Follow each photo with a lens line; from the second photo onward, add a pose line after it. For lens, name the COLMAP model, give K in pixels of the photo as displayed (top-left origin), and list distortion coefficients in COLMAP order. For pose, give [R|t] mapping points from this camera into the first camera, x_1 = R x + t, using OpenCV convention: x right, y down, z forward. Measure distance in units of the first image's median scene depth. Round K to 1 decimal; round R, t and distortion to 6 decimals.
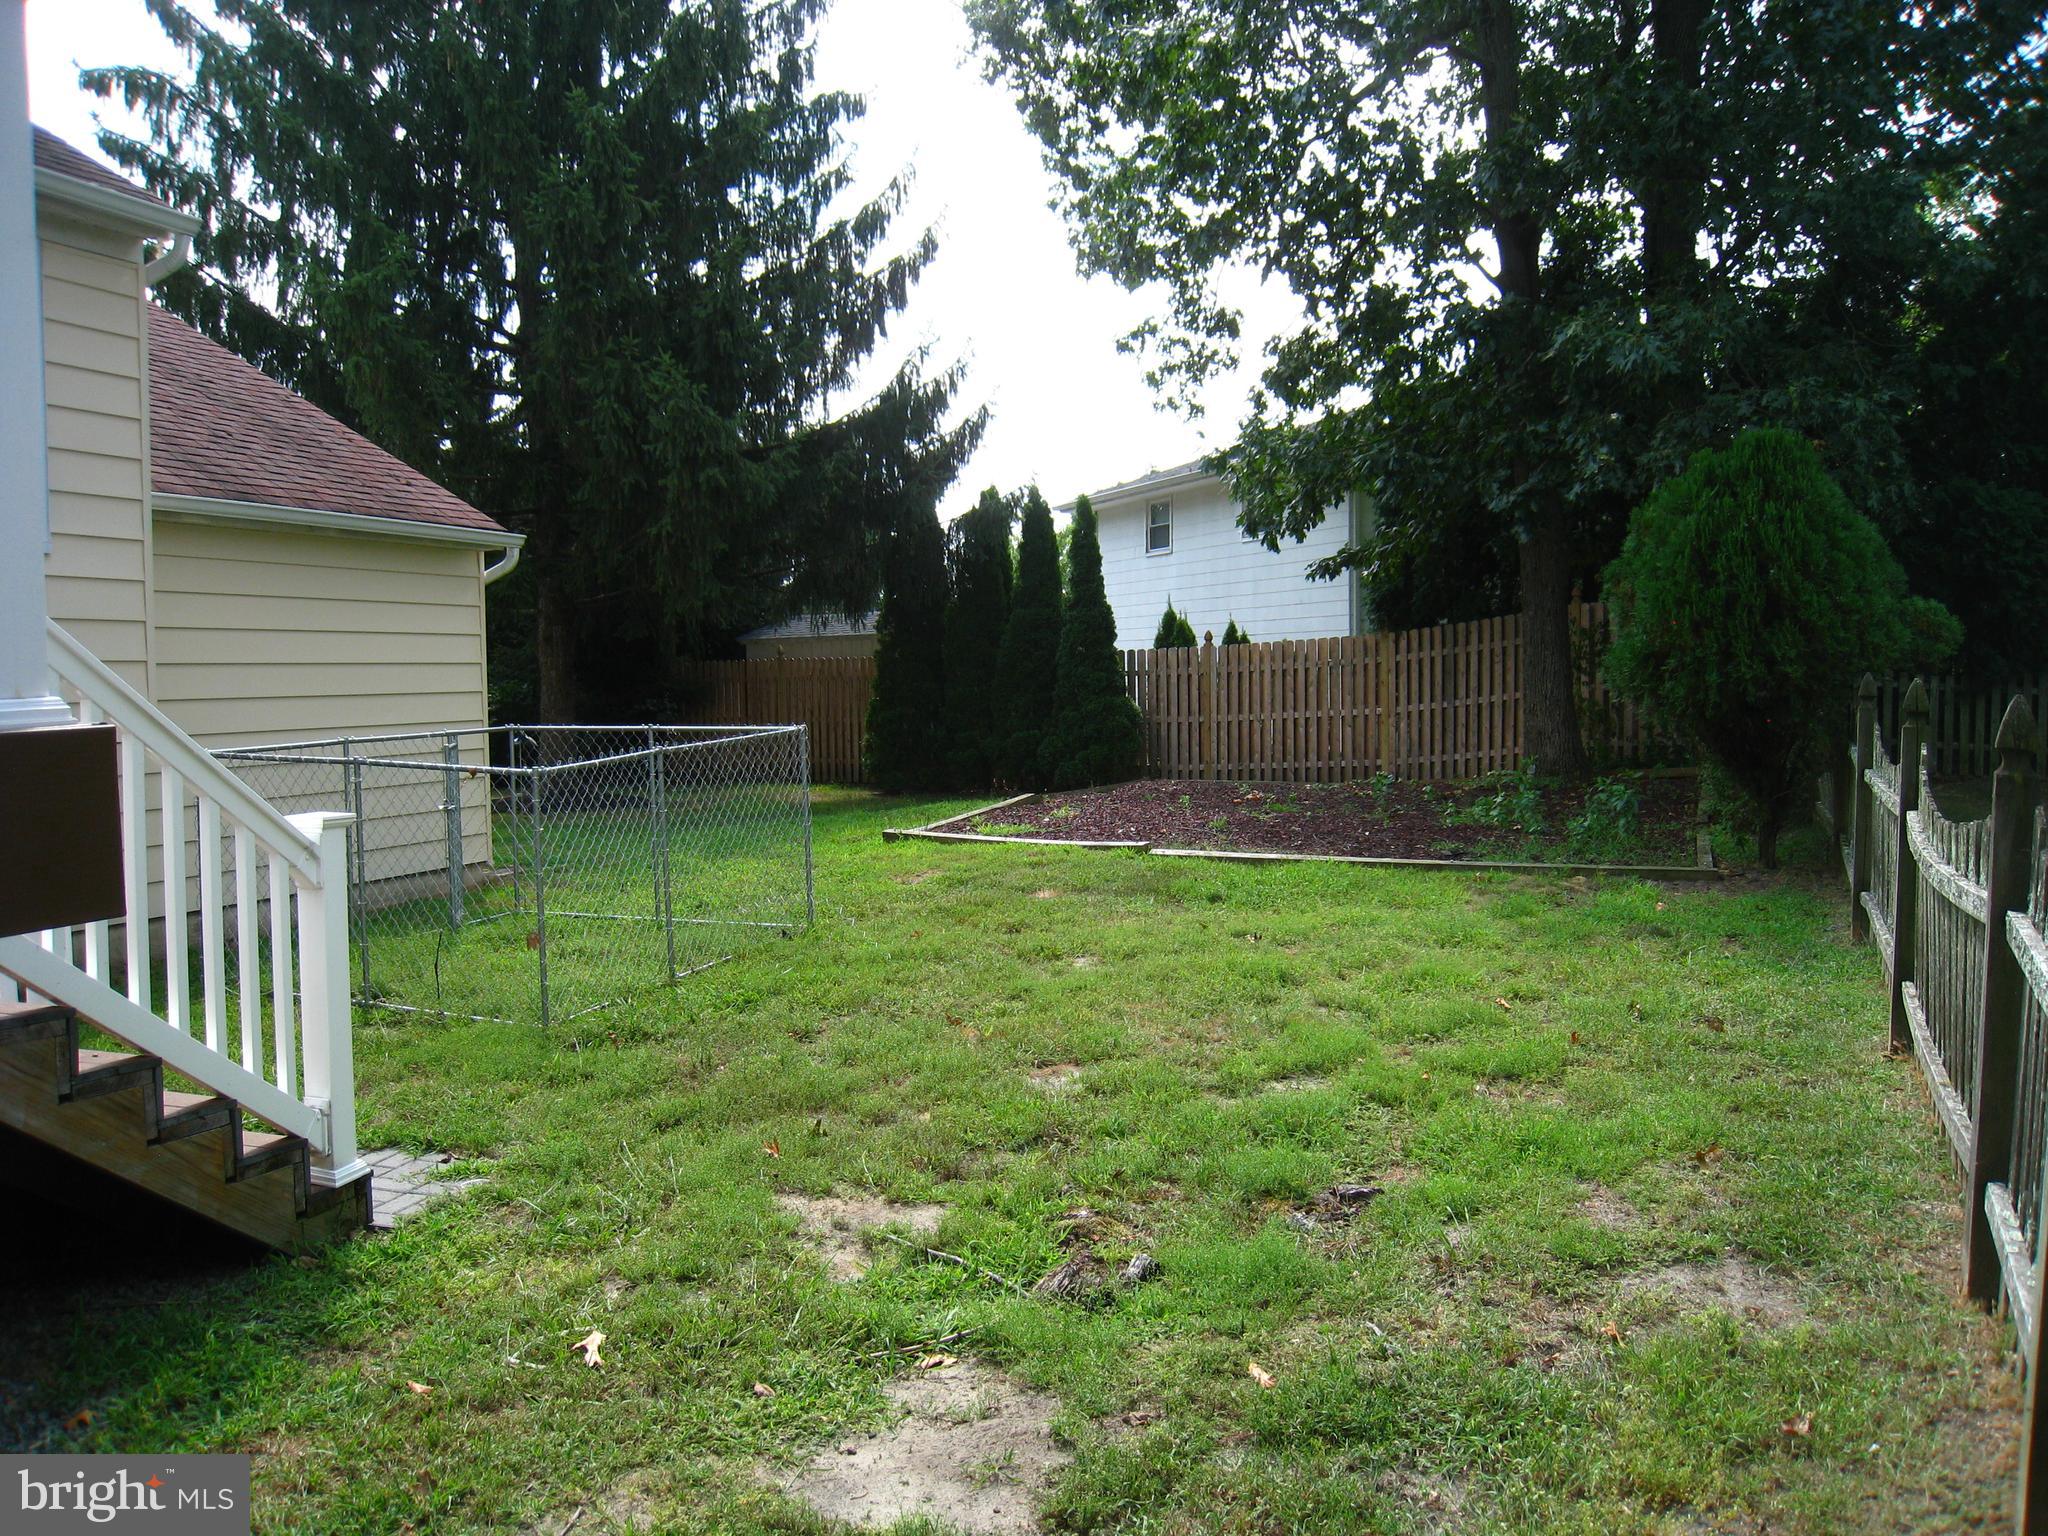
lens RADIAL K [[1666.3, 0, 1047.9], [0, 1666.3, 802.3], [0, 0, 1]] dist [-0.174012, 0.132049]
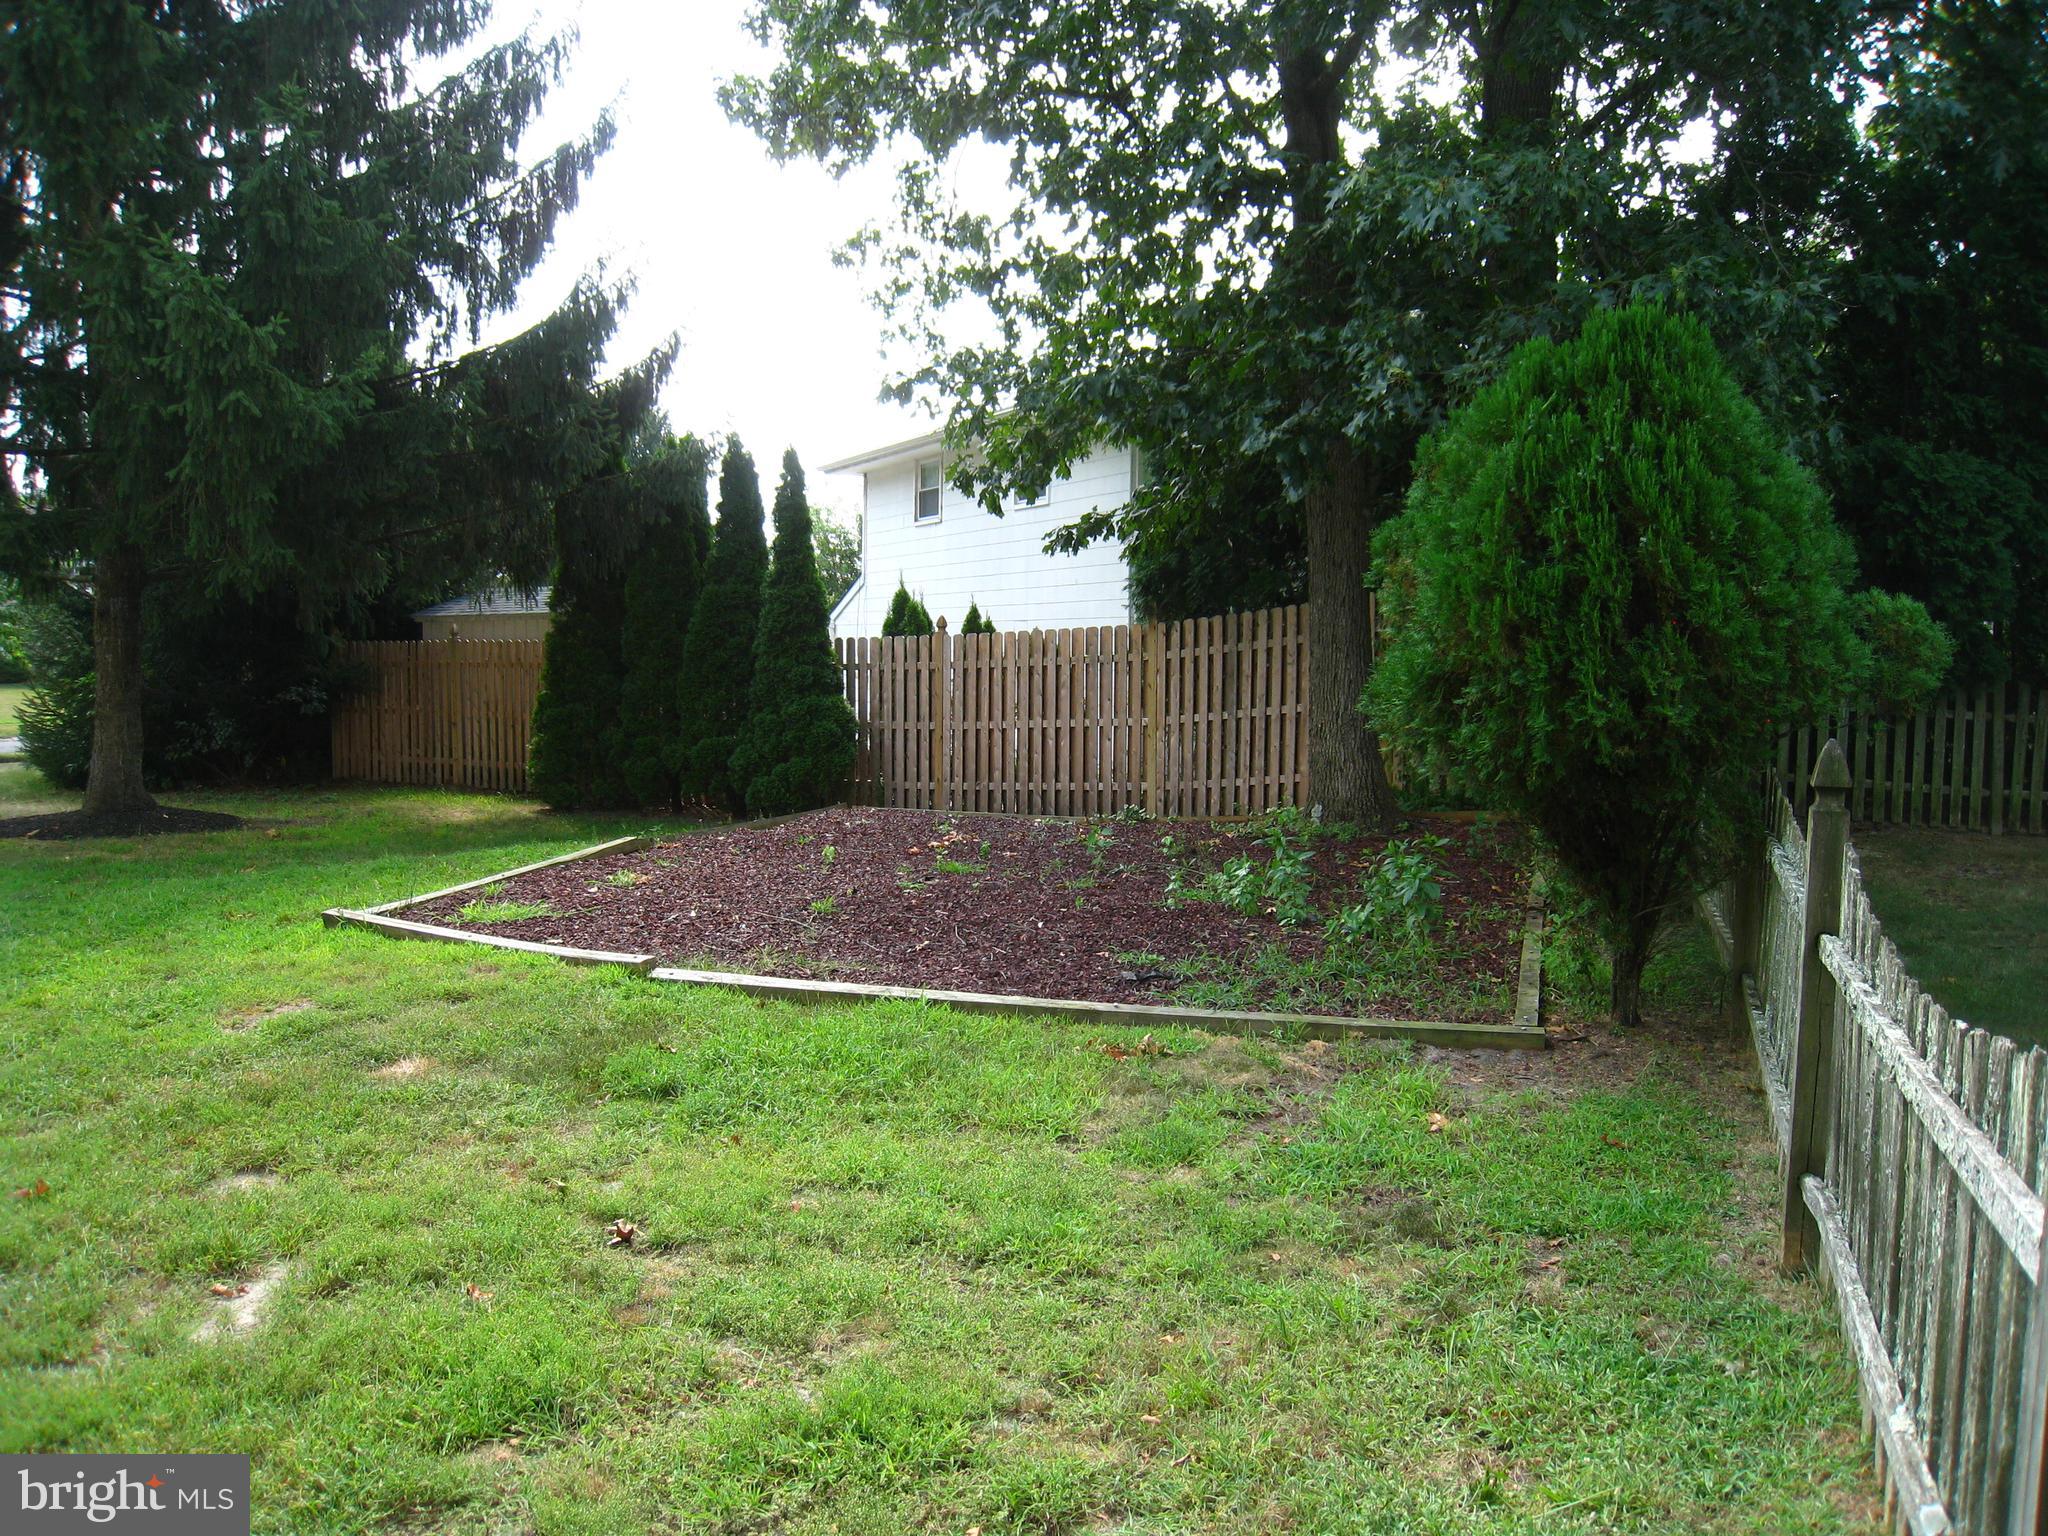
lens RADIAL K [[1676.0, 0, 1026.0], [0, 1676.0, 786.9], [0, 0, 1]] dist [-0.164788, 0.106974]
pose [[0.997743, 0.014300, 0.065610, 0.093615], [-0.014523, 0.999890, 0.002929, -0.026054], [-0.065561, -0.003875, 0.997841, 0.210528]]
